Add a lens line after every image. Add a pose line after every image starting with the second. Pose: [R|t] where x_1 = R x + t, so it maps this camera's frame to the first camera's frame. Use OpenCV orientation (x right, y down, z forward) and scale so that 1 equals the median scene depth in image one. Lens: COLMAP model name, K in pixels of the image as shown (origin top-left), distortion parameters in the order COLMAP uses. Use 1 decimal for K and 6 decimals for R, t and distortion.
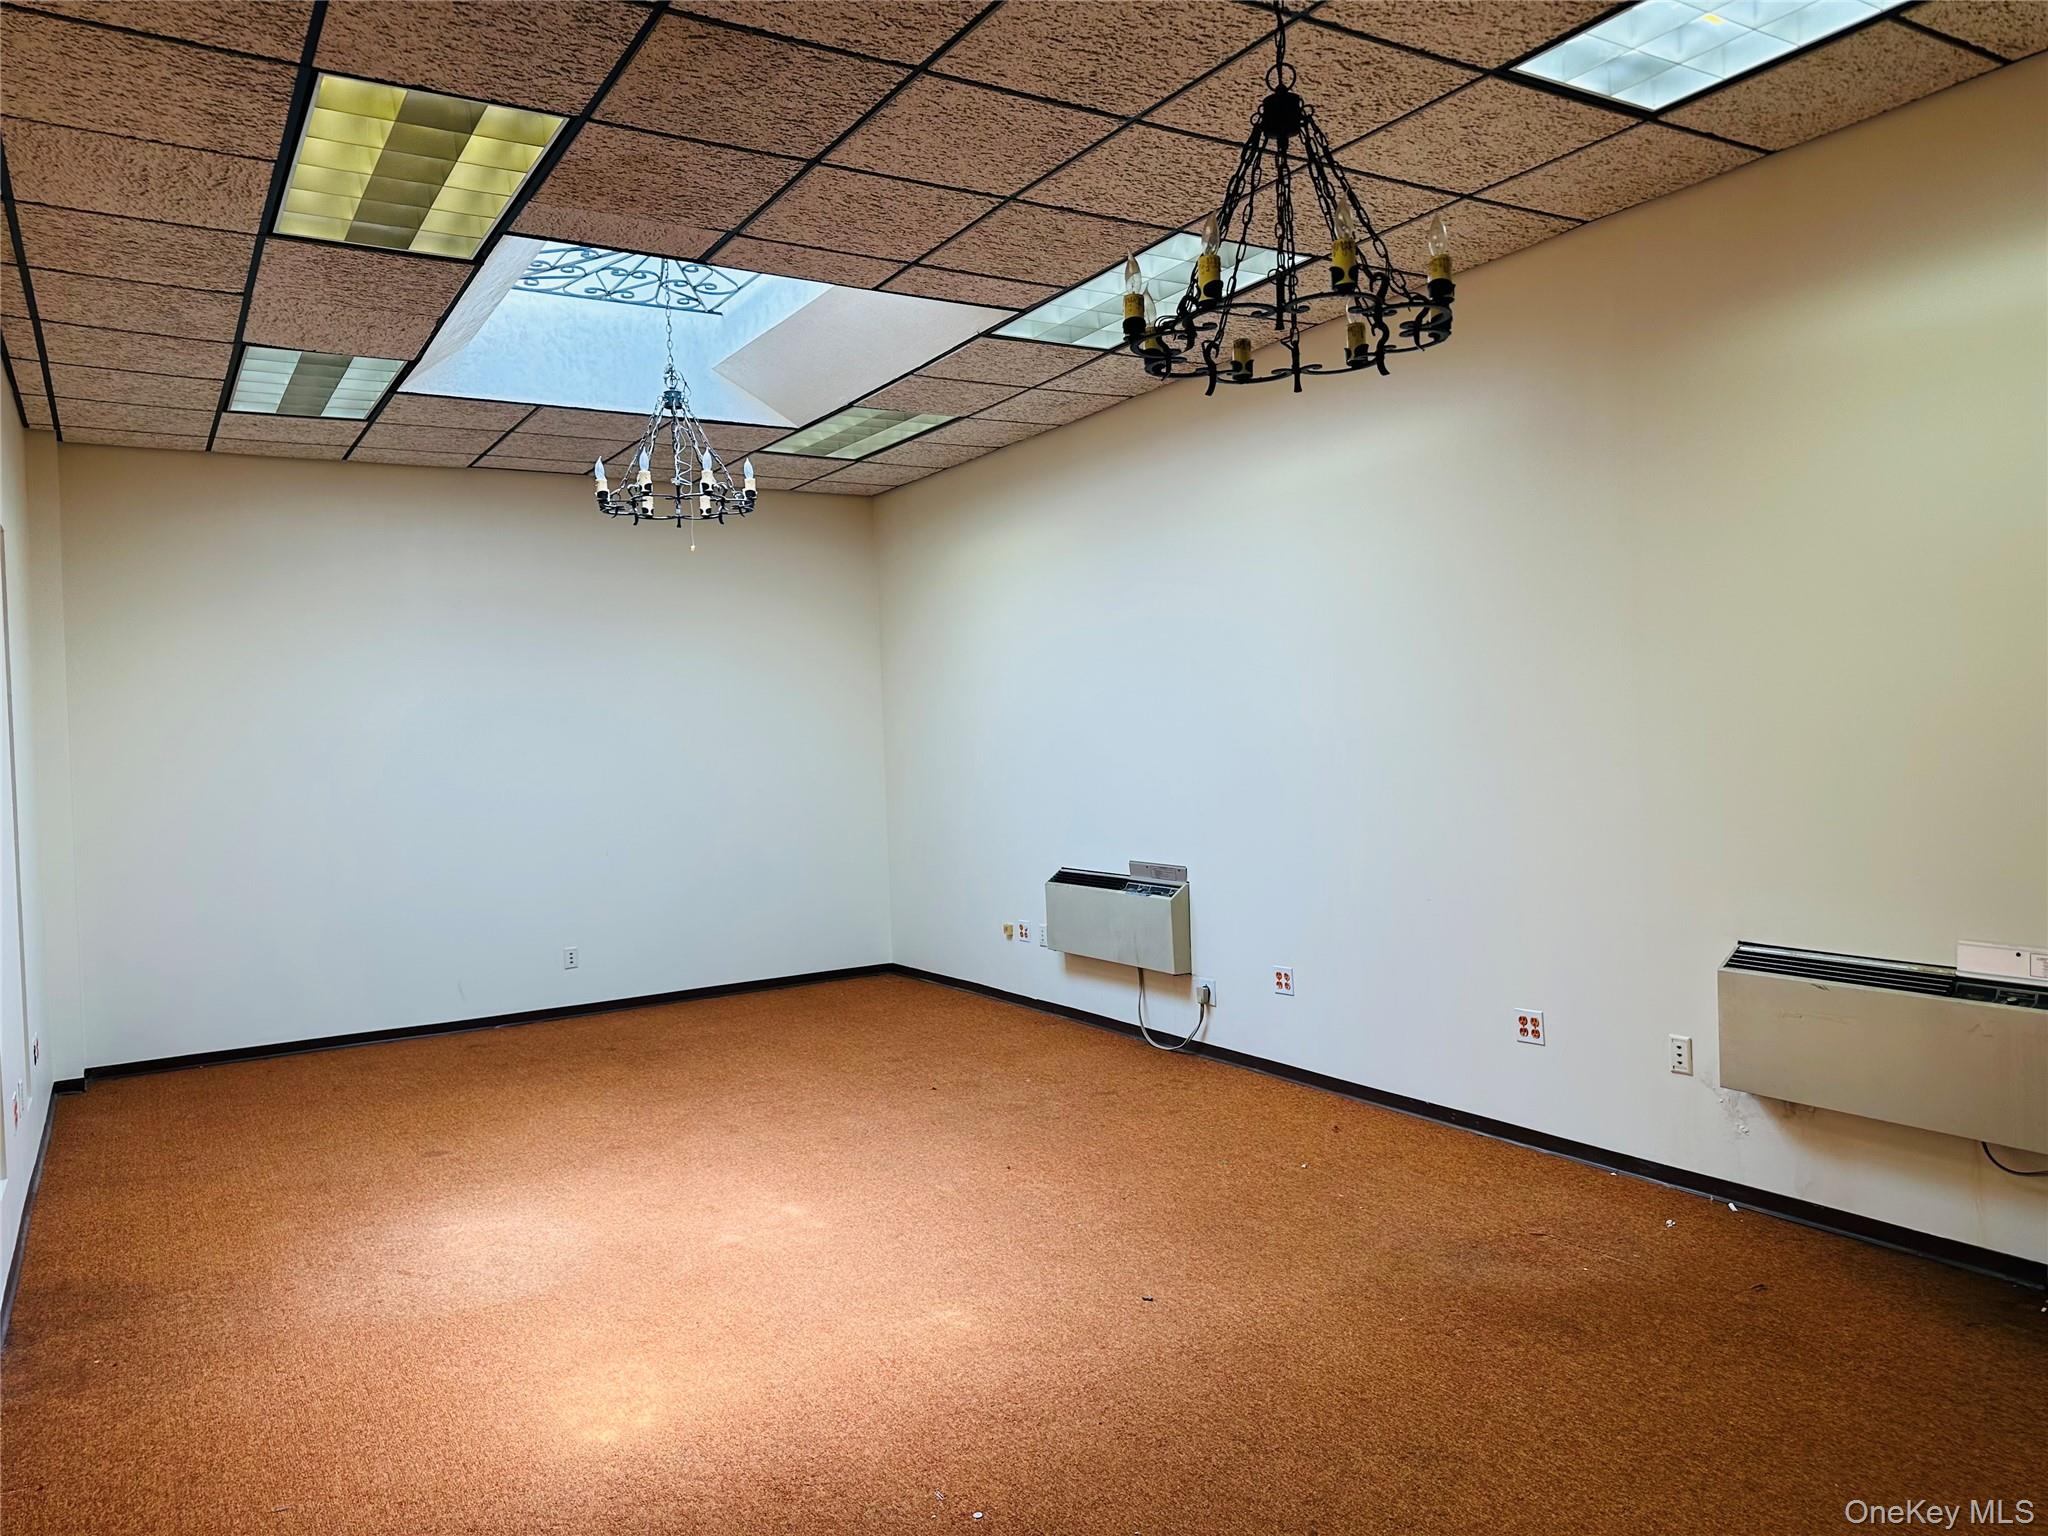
lens RADIAL K [[1448.3, 0, 1024.0], [0, 1448.3, 768.0], [0, 0, 1]] dist [0.001129, -0.052374]
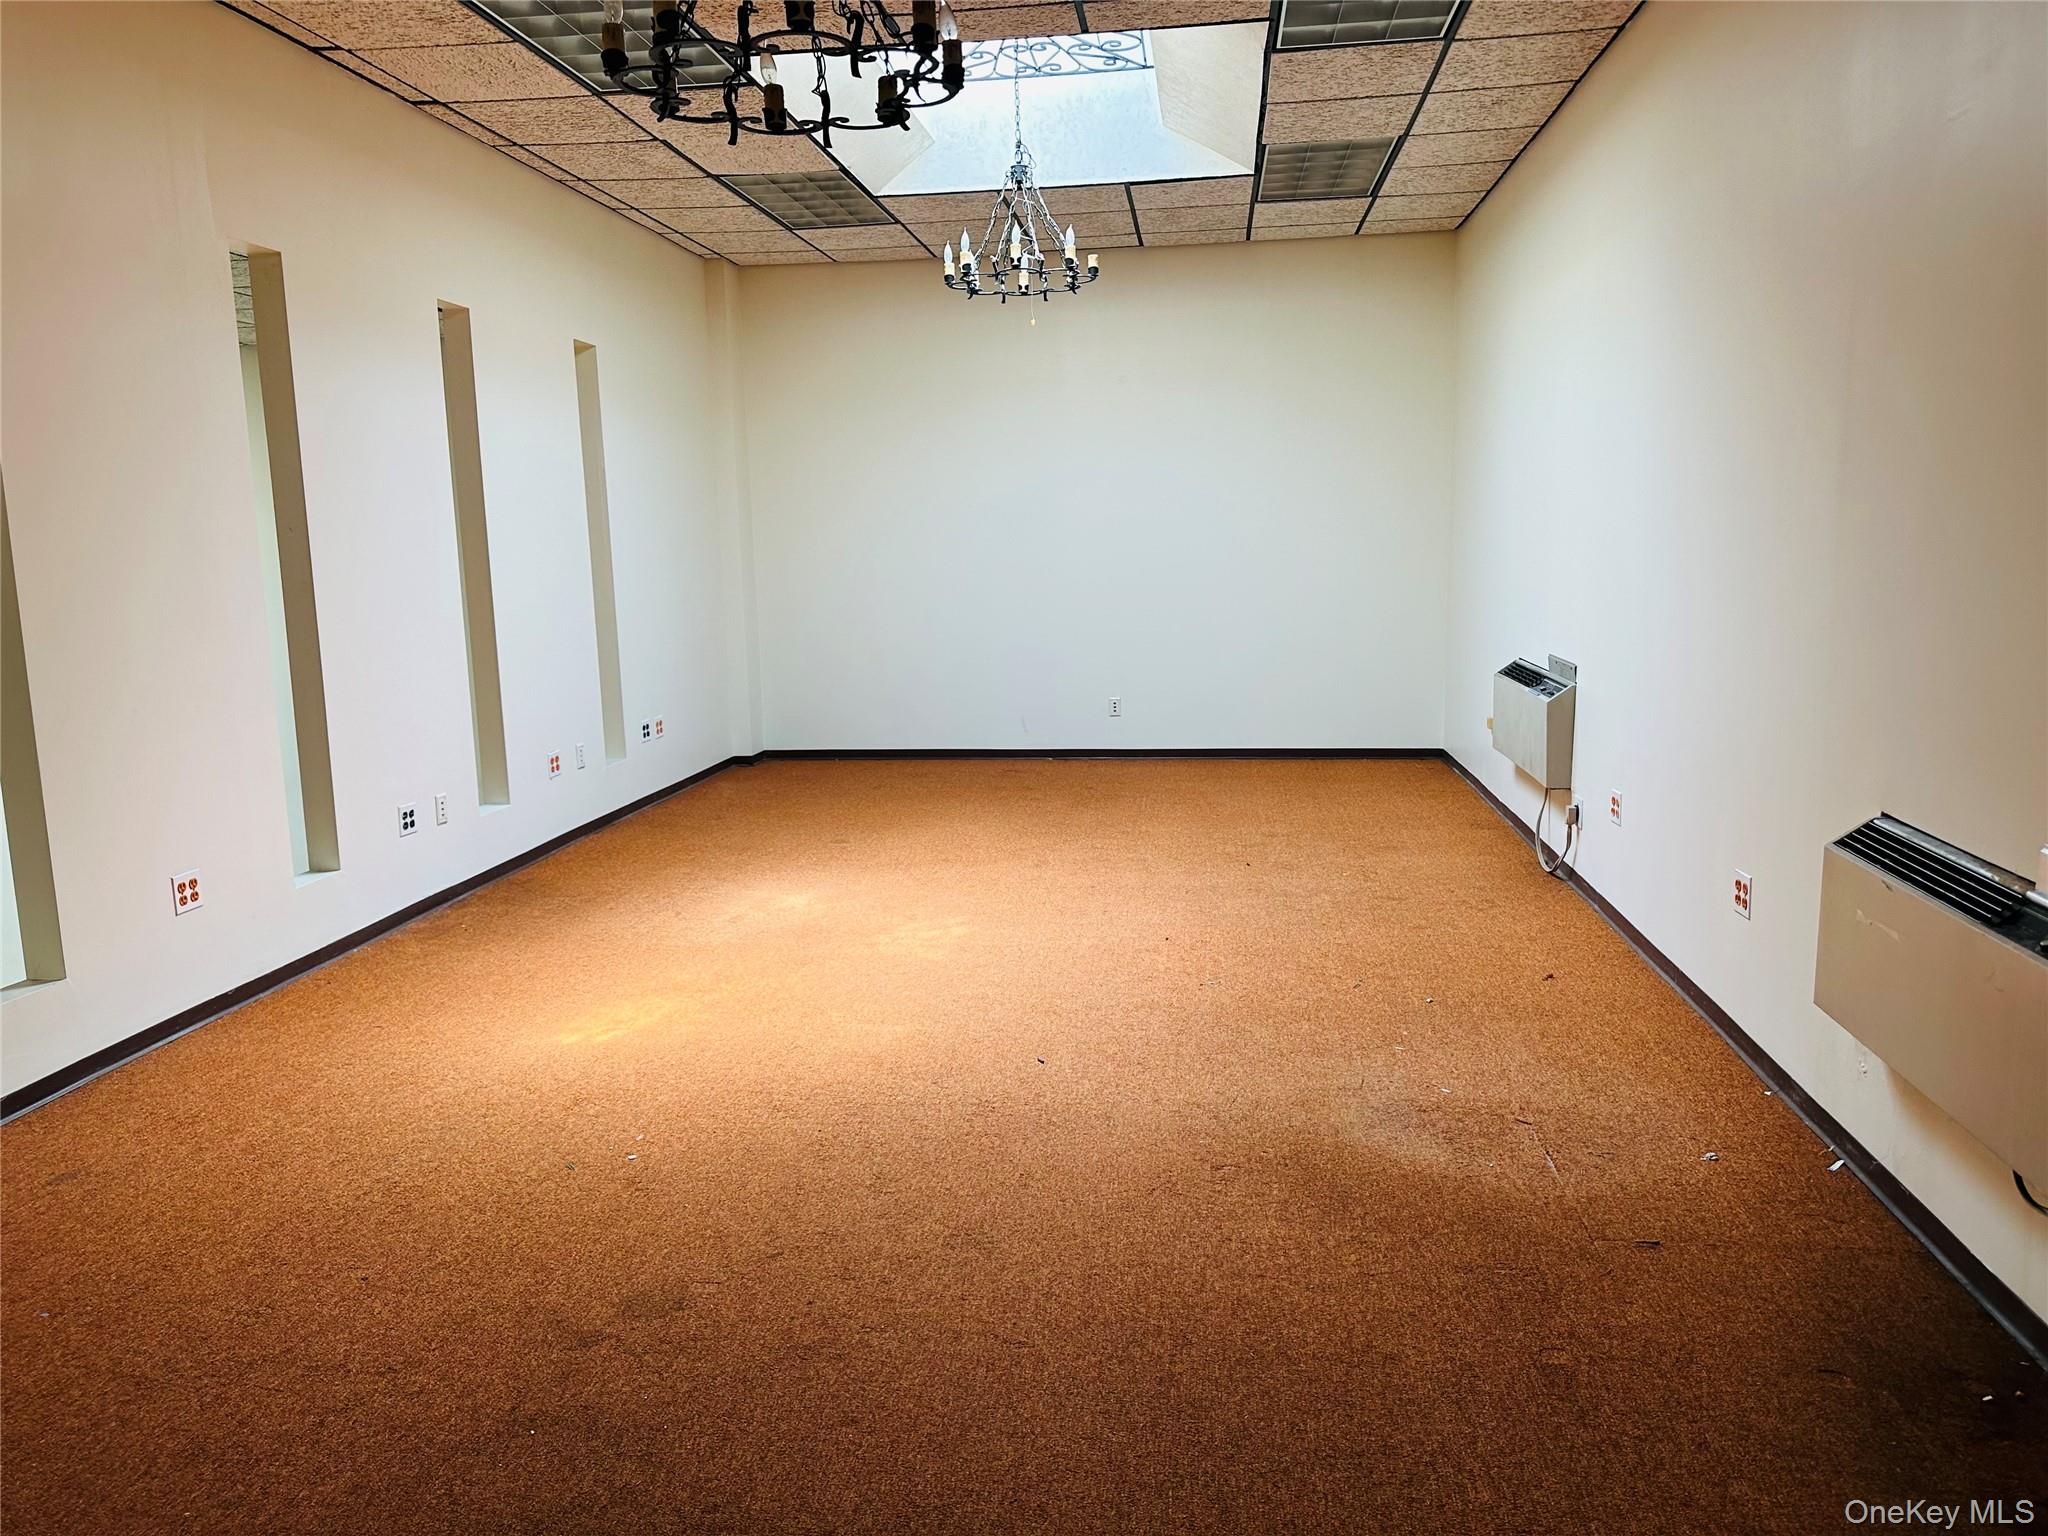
lens RADIAL K [[1460.7, 0, 1024.0], [0, 1460.7, 768.0], [0, 0, 1]] dist [0.002804, -0.150487]
pose [[0.777346, 0.123248, -0.616882, 0.540711], [-0.025330, 0.985957, 0.165067, -0.006468], [0.628563, -0.112689, 0.769552, 0.174057]]
